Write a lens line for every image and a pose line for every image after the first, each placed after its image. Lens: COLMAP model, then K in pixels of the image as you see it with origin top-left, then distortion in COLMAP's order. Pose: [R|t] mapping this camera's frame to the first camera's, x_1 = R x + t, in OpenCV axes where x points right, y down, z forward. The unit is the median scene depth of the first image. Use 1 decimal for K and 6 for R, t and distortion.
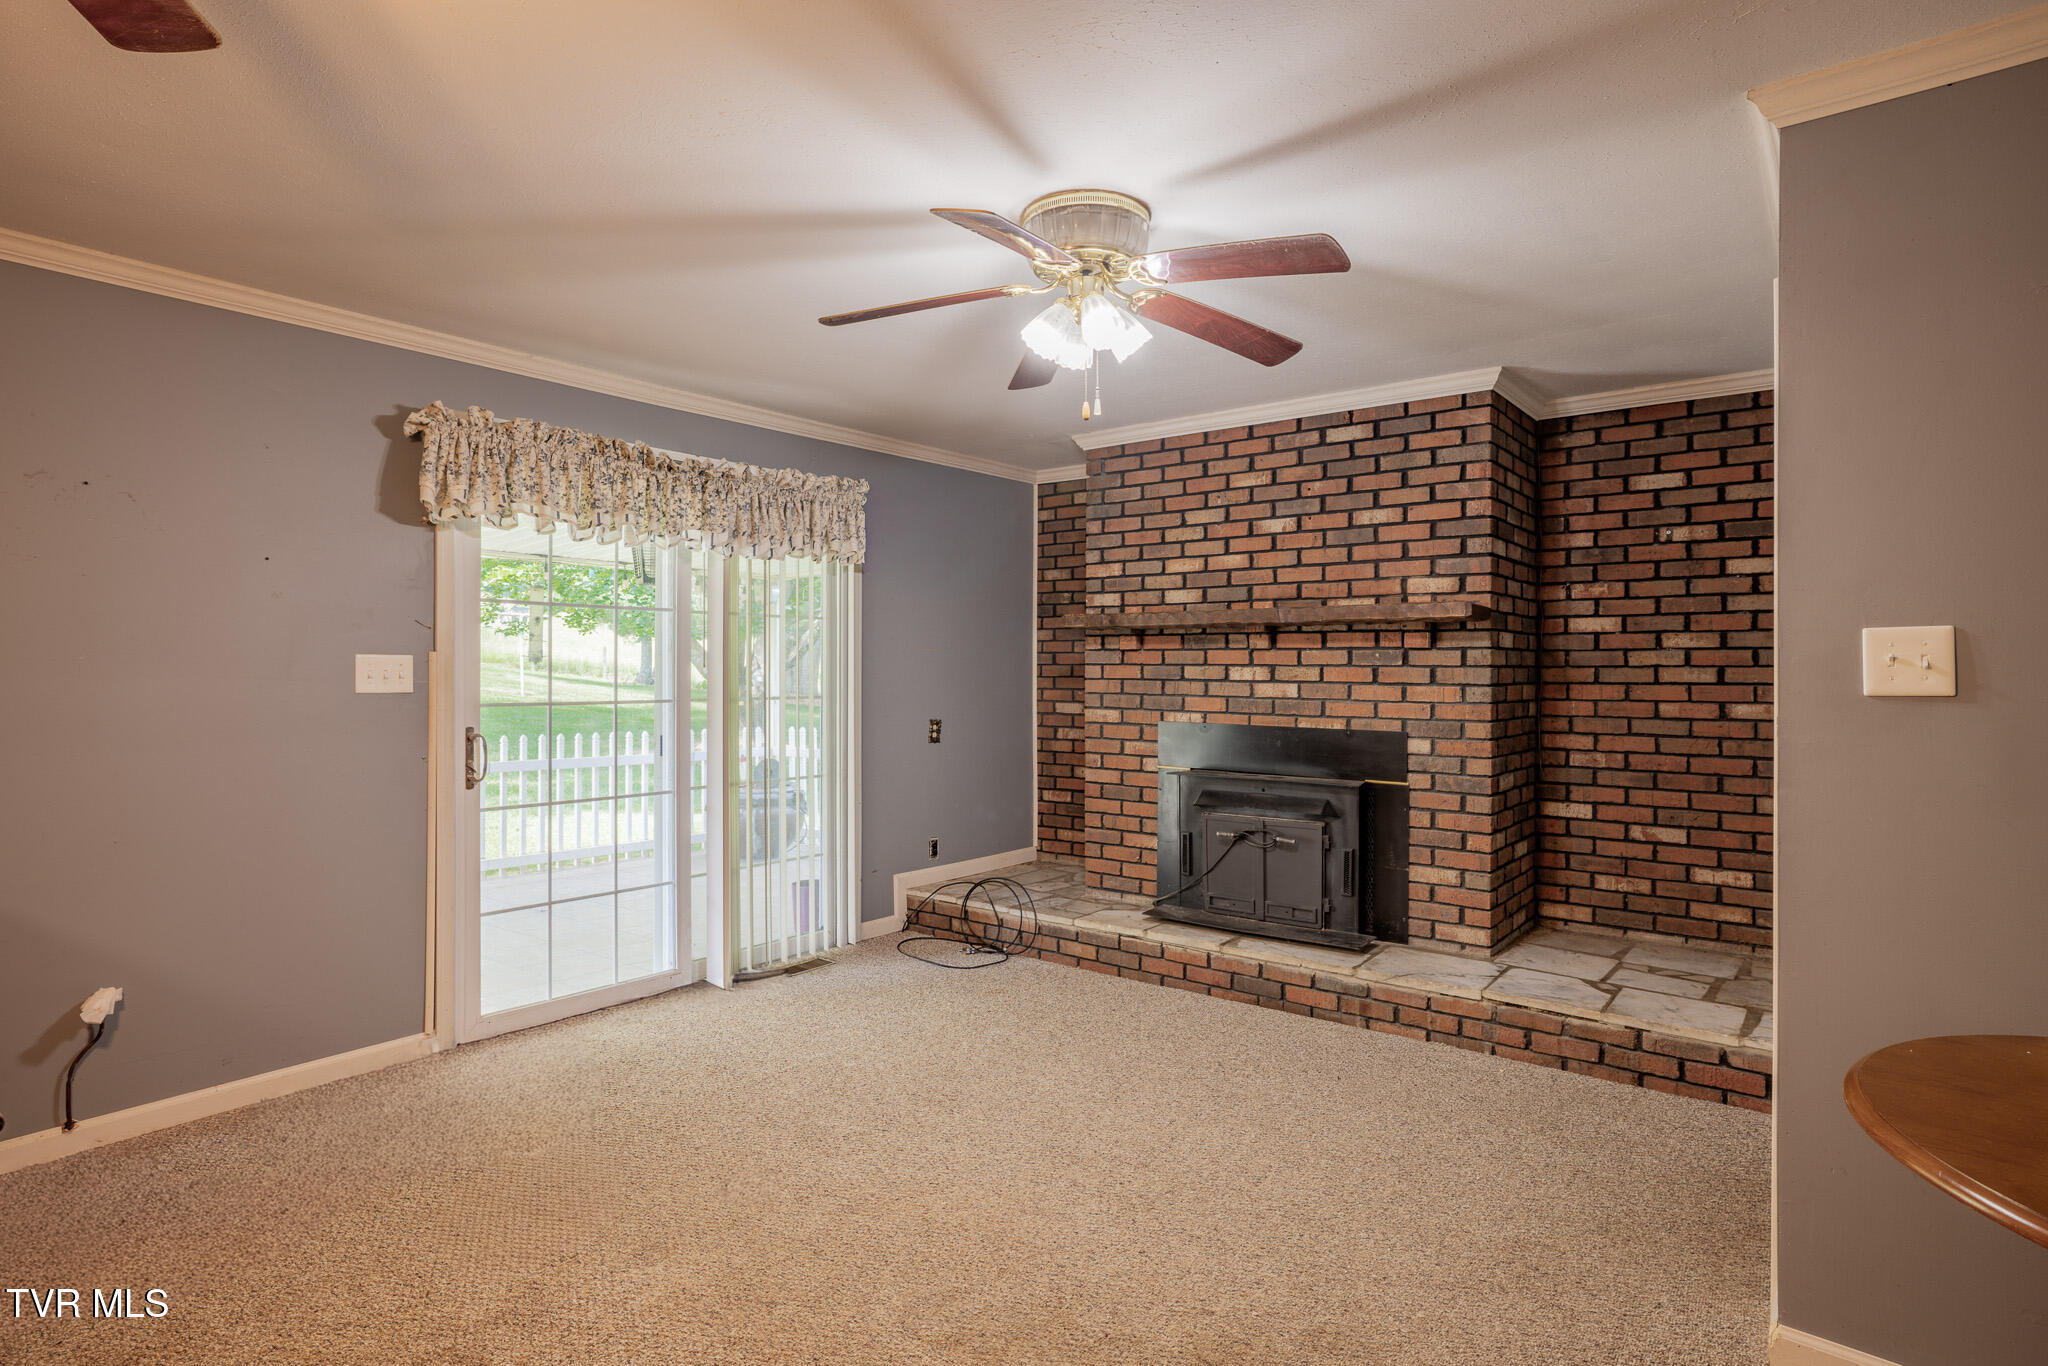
lens RADIAL K [[1094.8, 0, 1025.3], [0, 1094.8, 663.6], [0, 0, 1]] dist [0.001674, 0.006098]
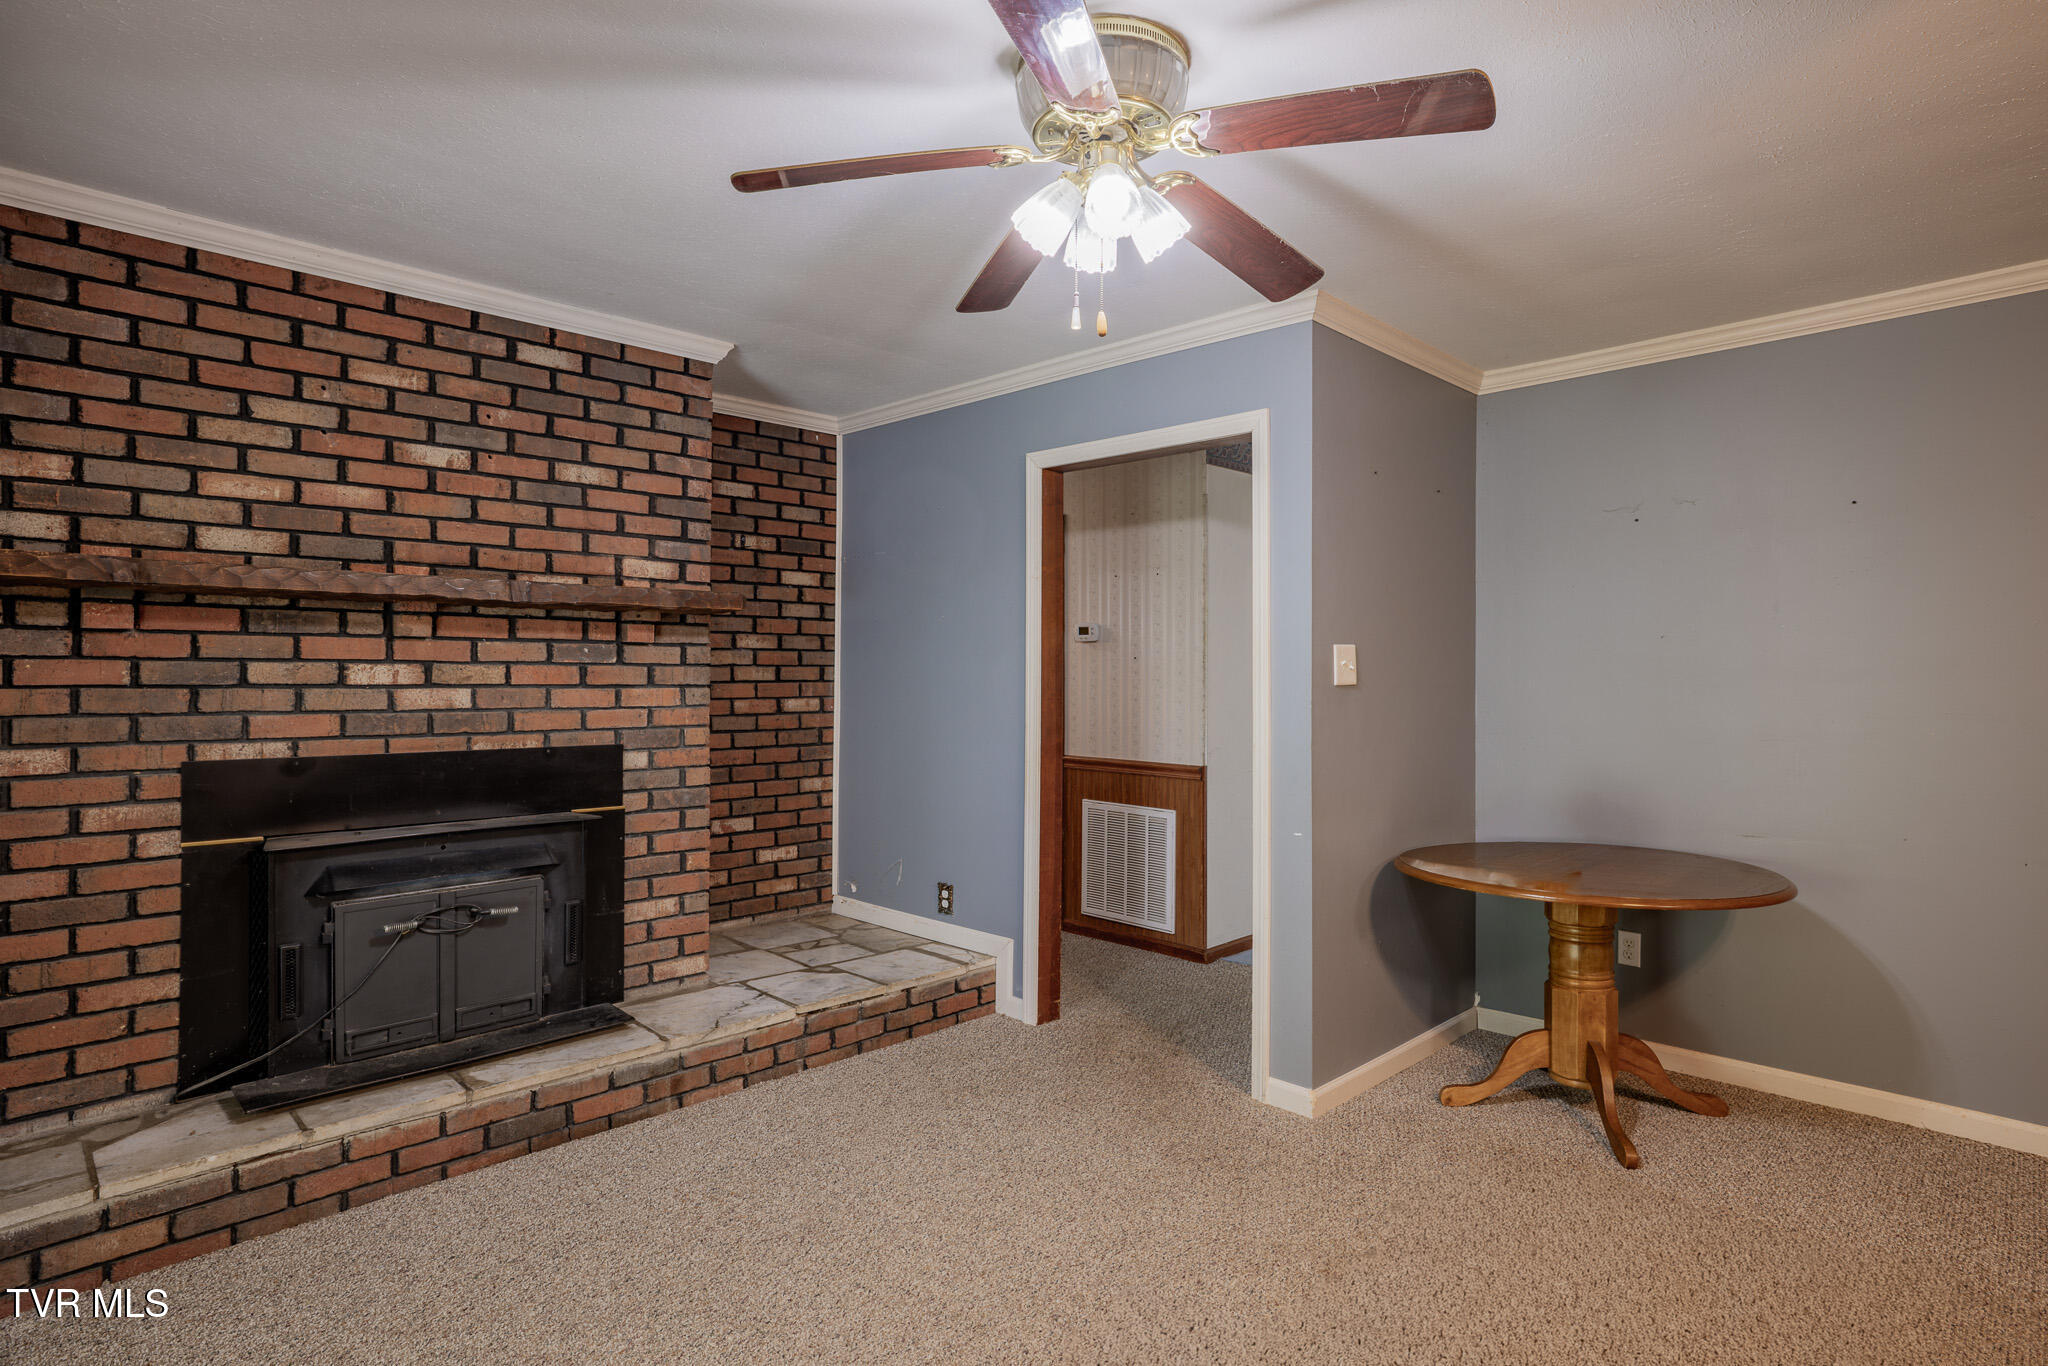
lens RADIAL K [[1094.8, 0, 1026.0], [0, 1094.8, 664.9], [0, 0, 1]] dist [0.001674, 0.006098]
pose [[0.118551, 0.003520, 0.992942, -0.426638], [-0.006868, 0.999973, -0.002724, 0.002938], [-0.992924, -0.006496, 0.118572, 0.589437]]
